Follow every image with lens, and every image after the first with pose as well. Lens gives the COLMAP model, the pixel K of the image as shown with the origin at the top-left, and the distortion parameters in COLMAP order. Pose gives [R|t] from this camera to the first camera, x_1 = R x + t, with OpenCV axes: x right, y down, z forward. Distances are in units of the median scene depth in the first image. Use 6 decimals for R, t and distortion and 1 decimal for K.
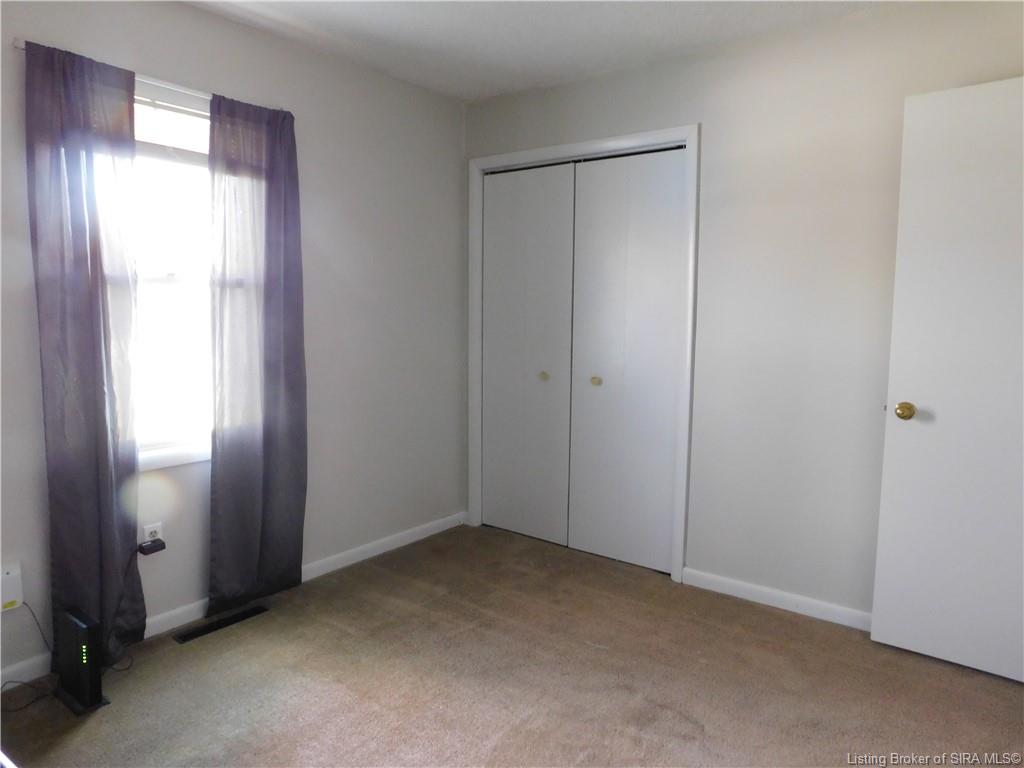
lens RADIAL K [[678.9, 0, 511.6], [0, 678.9, 383.1], [0, 0, 1]] dist [-0.045246, 0.019034]
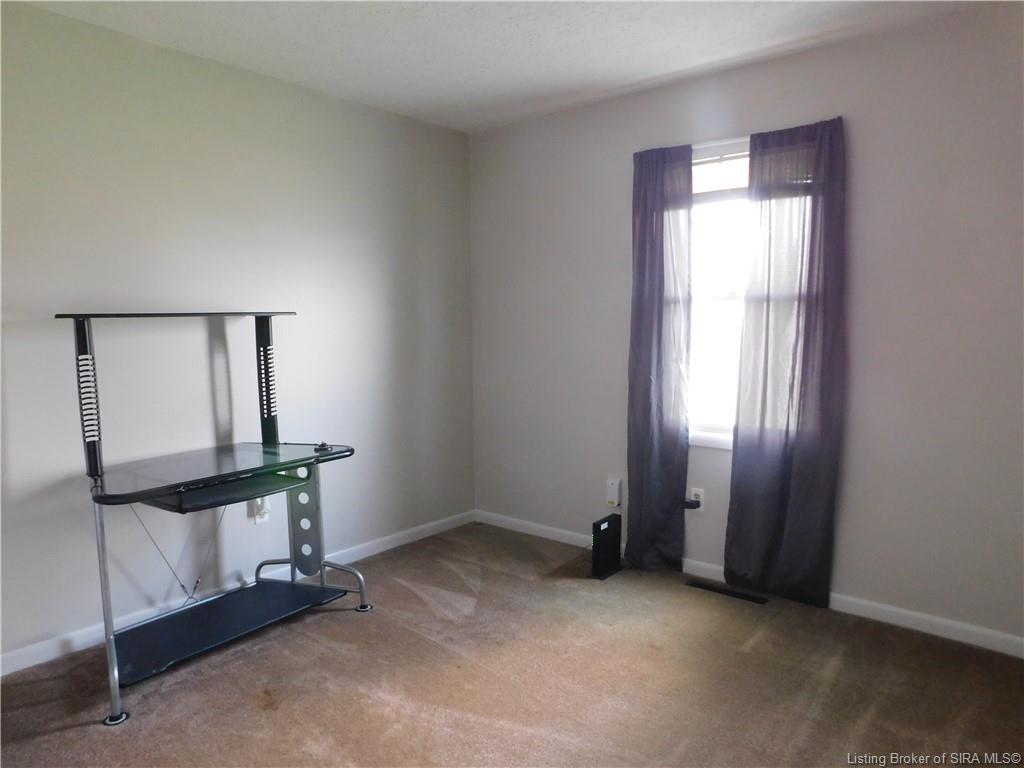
lens RADIAL K [[678.9, 0, 511.3], [0, 678.9, 386.4], [0, 0, 1]] dist [-0.045246, 0.019034]
pose [[-0.053383, 0.091029, -0.994416, 0.751147], [-0.103786, 0.989937, 0.096190, -0.070461], [0.993166, 0.108341, -0.043398, 0.677426]]
